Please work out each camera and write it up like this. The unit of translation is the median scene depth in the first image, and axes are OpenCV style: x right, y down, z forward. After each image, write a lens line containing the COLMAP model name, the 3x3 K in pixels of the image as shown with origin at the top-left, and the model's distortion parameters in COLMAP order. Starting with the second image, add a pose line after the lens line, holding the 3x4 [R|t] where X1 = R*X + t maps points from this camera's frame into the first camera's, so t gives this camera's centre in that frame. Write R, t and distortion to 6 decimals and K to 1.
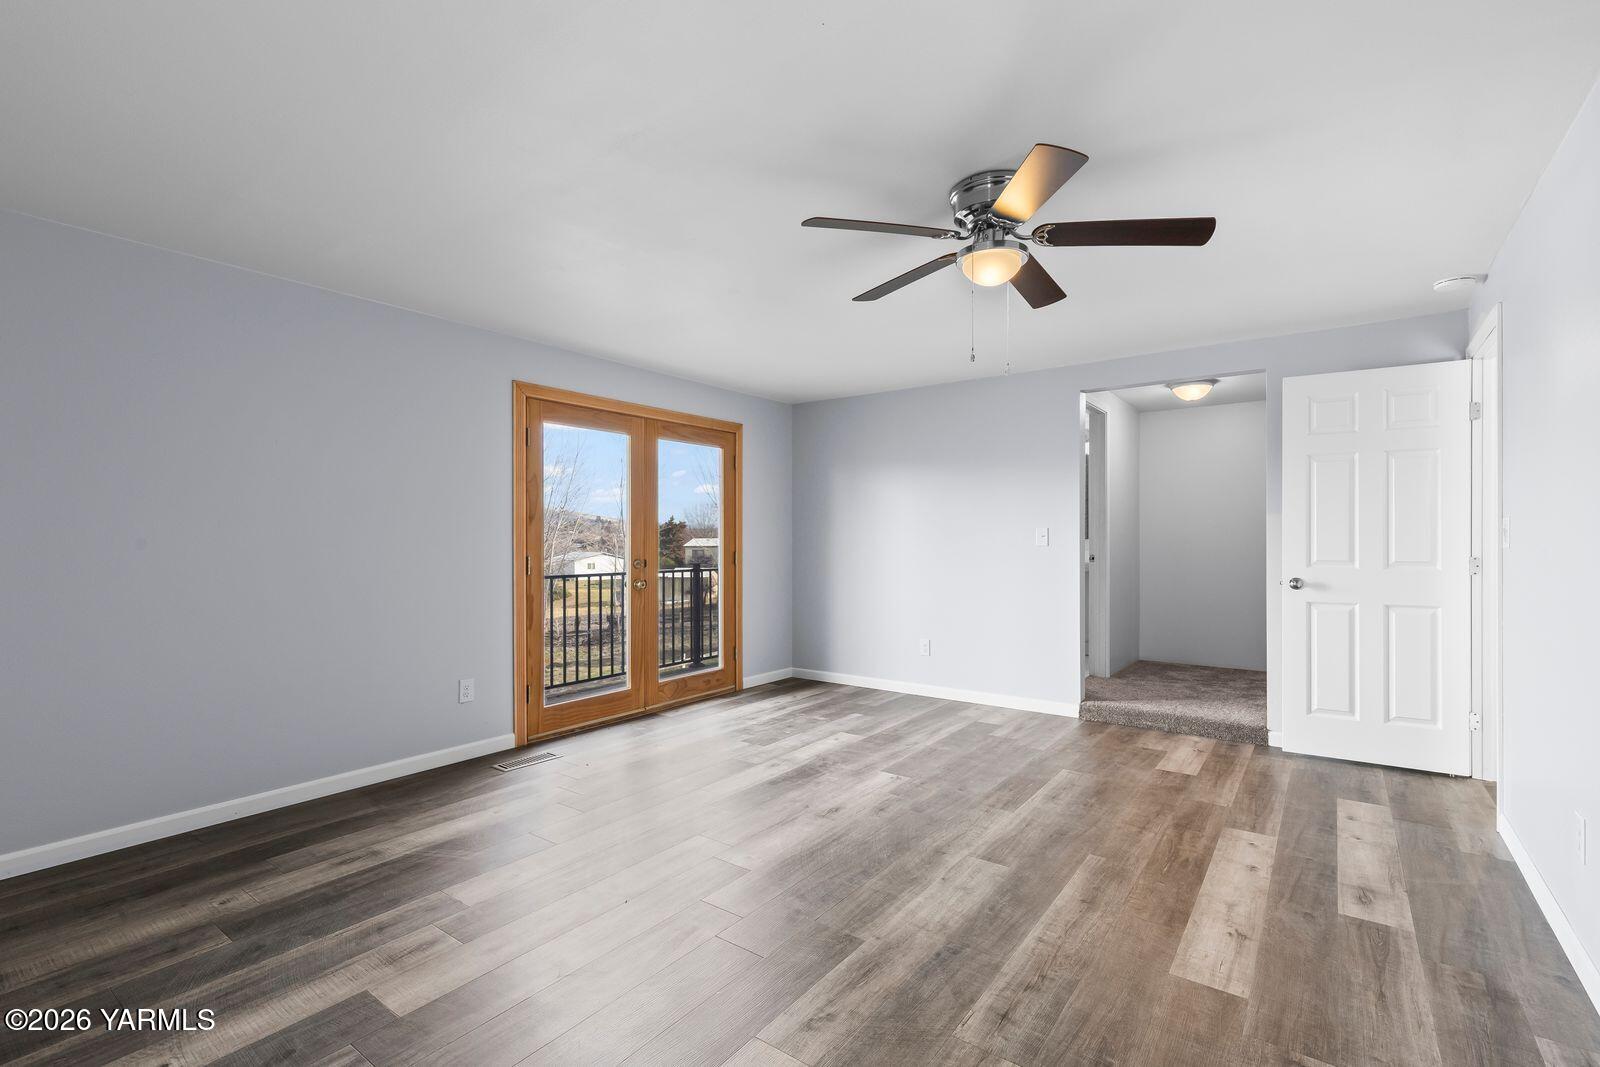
lens RADIAL K [[731.1, 0, 807.3], [0, 731.1, 539.9], [0, 0, 1]] dist [0.008396, -0.000875]
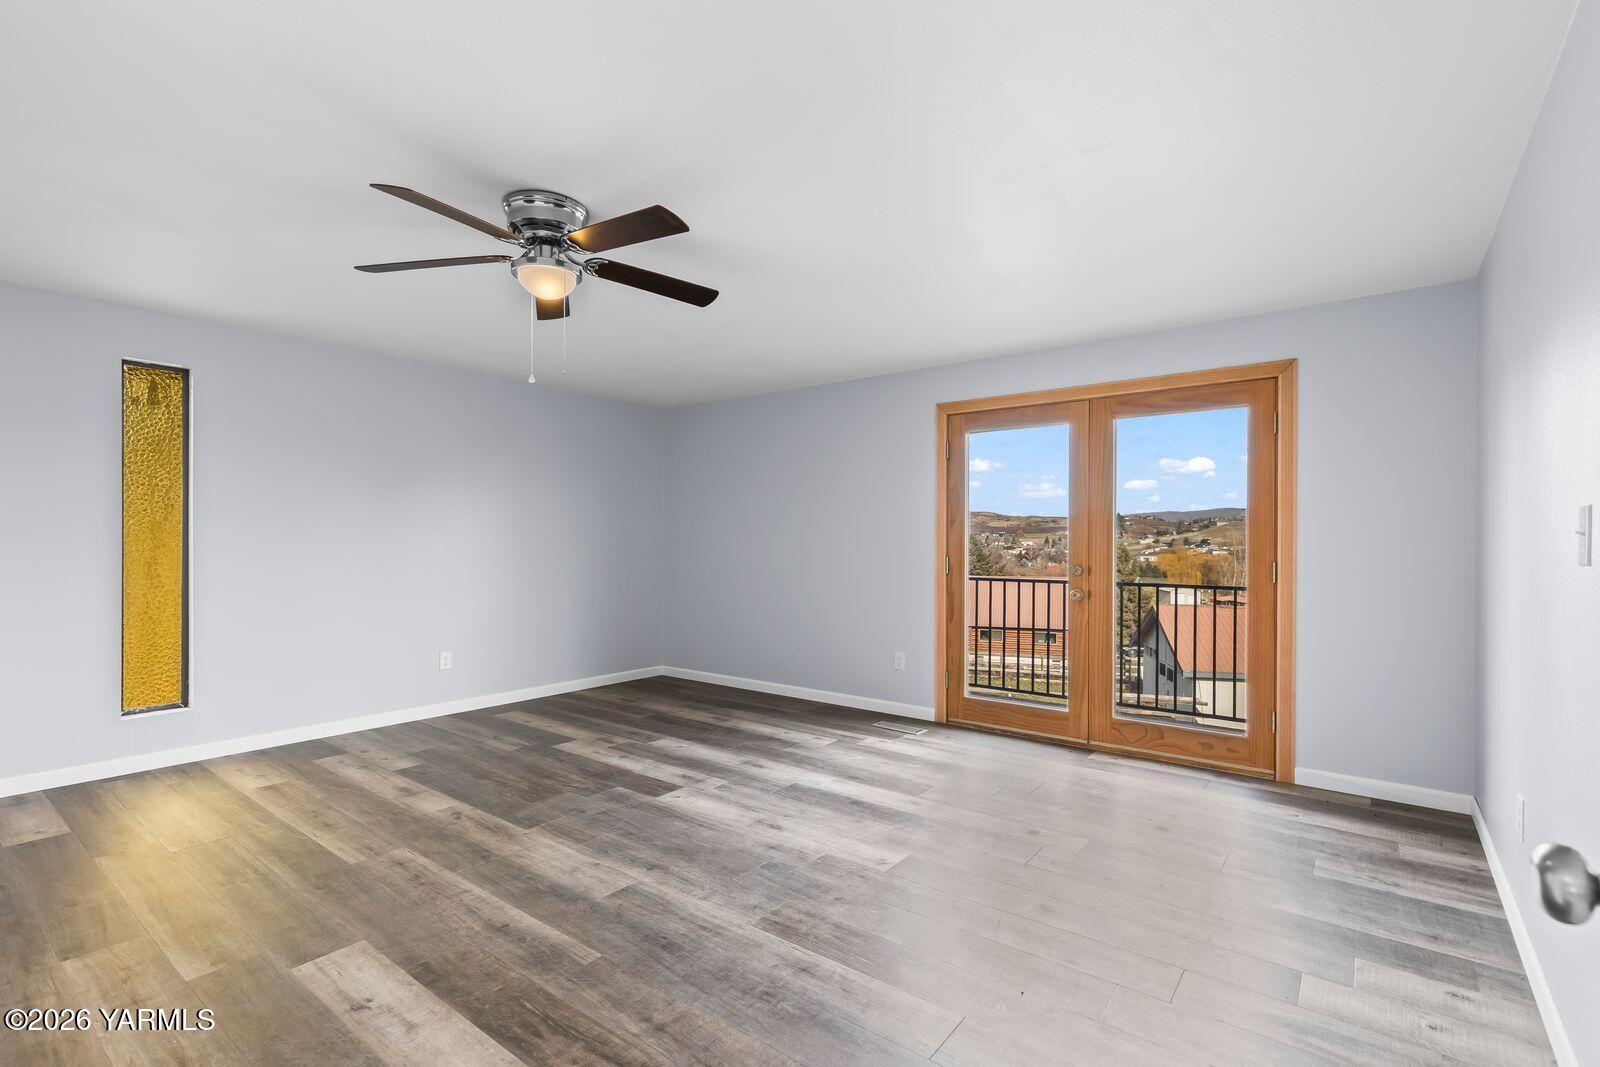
lens RADIAL K [[731.1, 0, 798.7], [0, 731.1, 544.5], [0, 0, 1]] dist [0.008396, -0.000875]
pose [[-0.036028, 0.004800, -0.999339, 1.067401], [-0.006002, 0.999969, 0.005020, -0.001385], [0.999333, 0.006179, -0.035998, 1.155702]]
